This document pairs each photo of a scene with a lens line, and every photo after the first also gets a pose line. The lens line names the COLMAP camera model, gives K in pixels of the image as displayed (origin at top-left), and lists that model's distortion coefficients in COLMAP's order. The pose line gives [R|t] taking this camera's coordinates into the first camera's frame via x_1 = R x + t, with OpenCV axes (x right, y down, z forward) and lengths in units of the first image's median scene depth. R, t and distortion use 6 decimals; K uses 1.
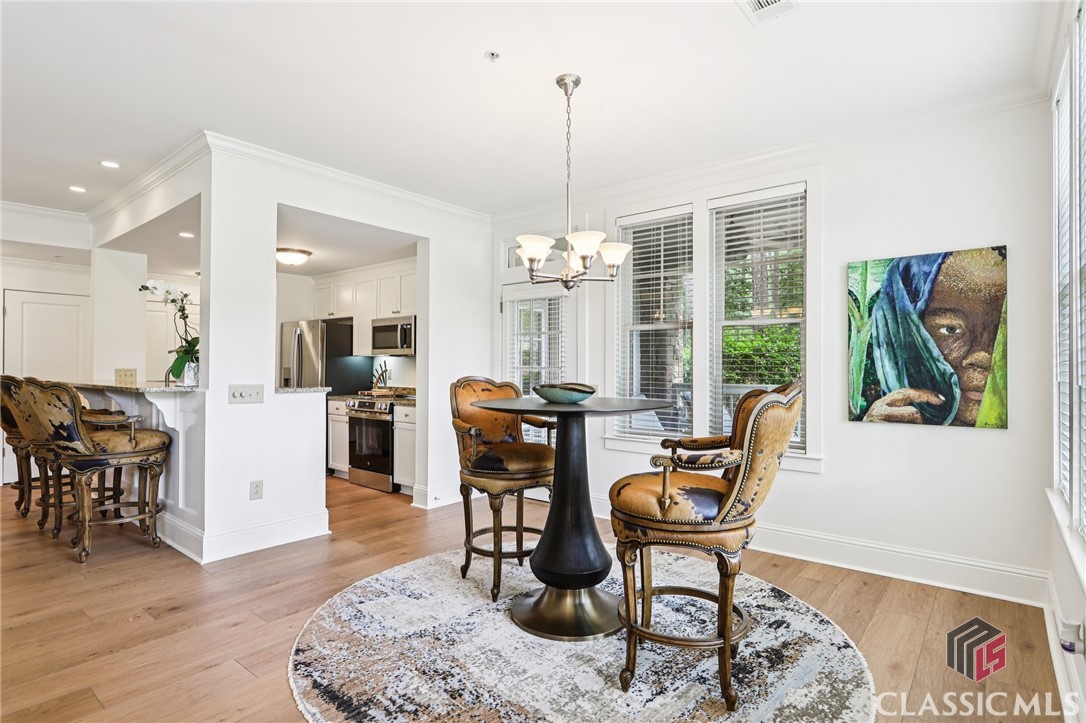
lens RADIAL K [[551.3, 0, 551.6], [0, 551.3, 365.7], [0, 0, 1]] dist [-0.011193, 0.006312]
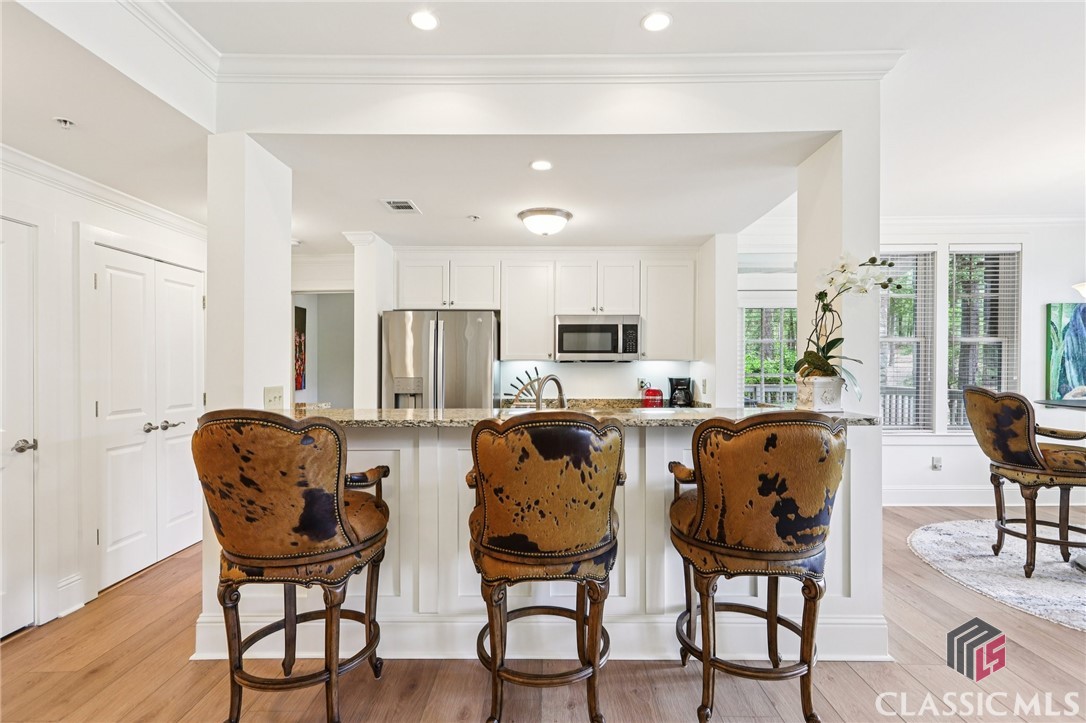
lens RADIAL K [[505.7, 0, 550.8], [0, 505.7, 365.7], [0, 0, 1]] dist [-0.002460, 0.004107]
pose [[0.781659, -0.002921, 0.623700, -1.507484], [0.002445, 0.999996, 0.001618, -0.023900], [-0.623702, 0.000260, 0.781662, 0.828274]]
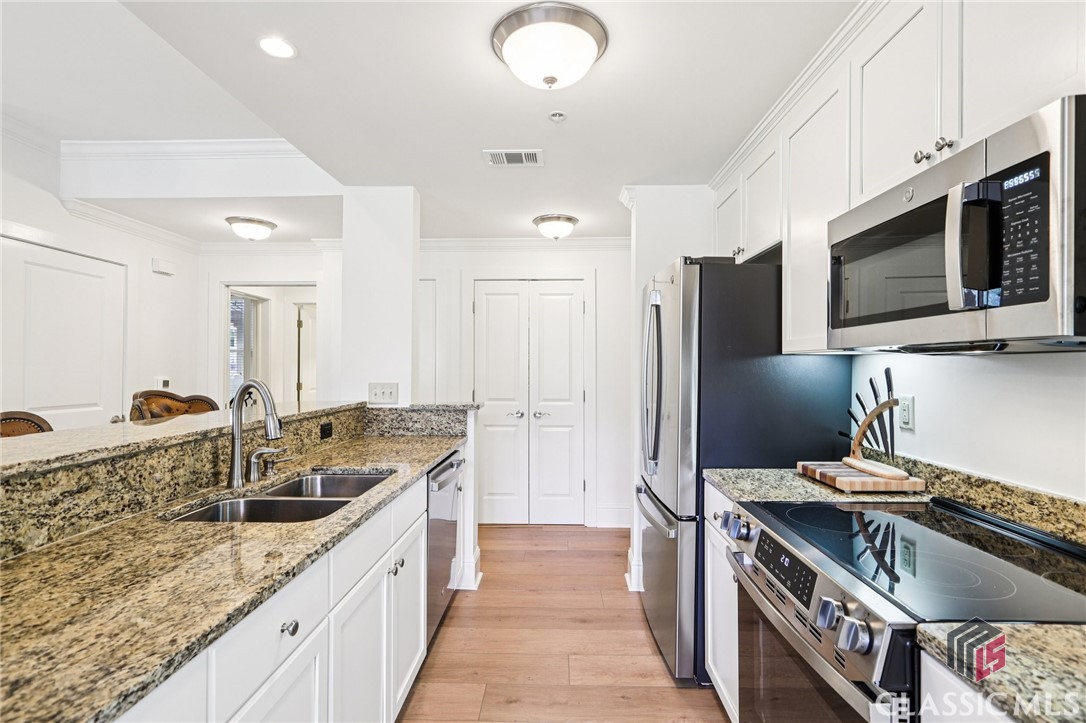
lens RADIAL K [[505.7, 0, 550.0], [0, 505.7, 360.5], [0, 0, 1]] dist [-0.002460, 0.004107]
pose [[0.612121, -0.011867, -0.790675, -0.406586], [0.002606, 0.999912, -0.012990, -0.020216], [0.790760, 0.005891, 0.612098, 1.408913]]
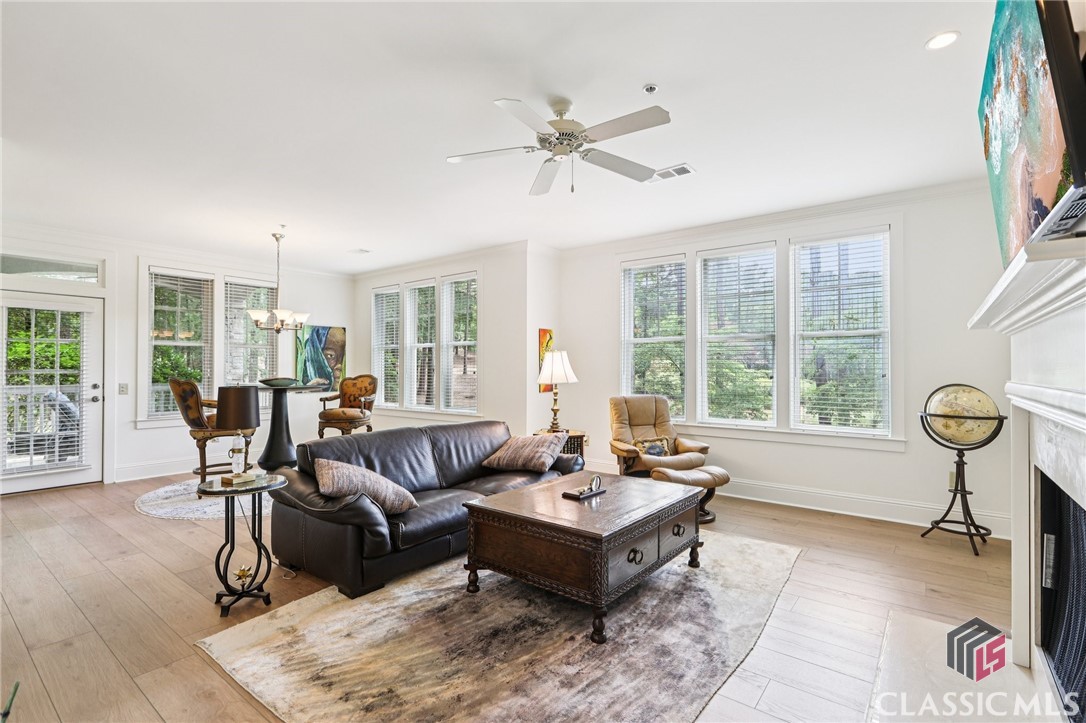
lens RADIAL K [[505.7, 0, 543.2], [0, 505.7, 365.9], [0, 0, 1]] dist [-0.002460, 0.004107]
pose [[-0.016439, 0.004871, 0.999853, -1.717243], [-0.001161, 0.999987, -0.004891, -0.004793], [-0.999864, -0.001241, -0.016433, 0.003611]]
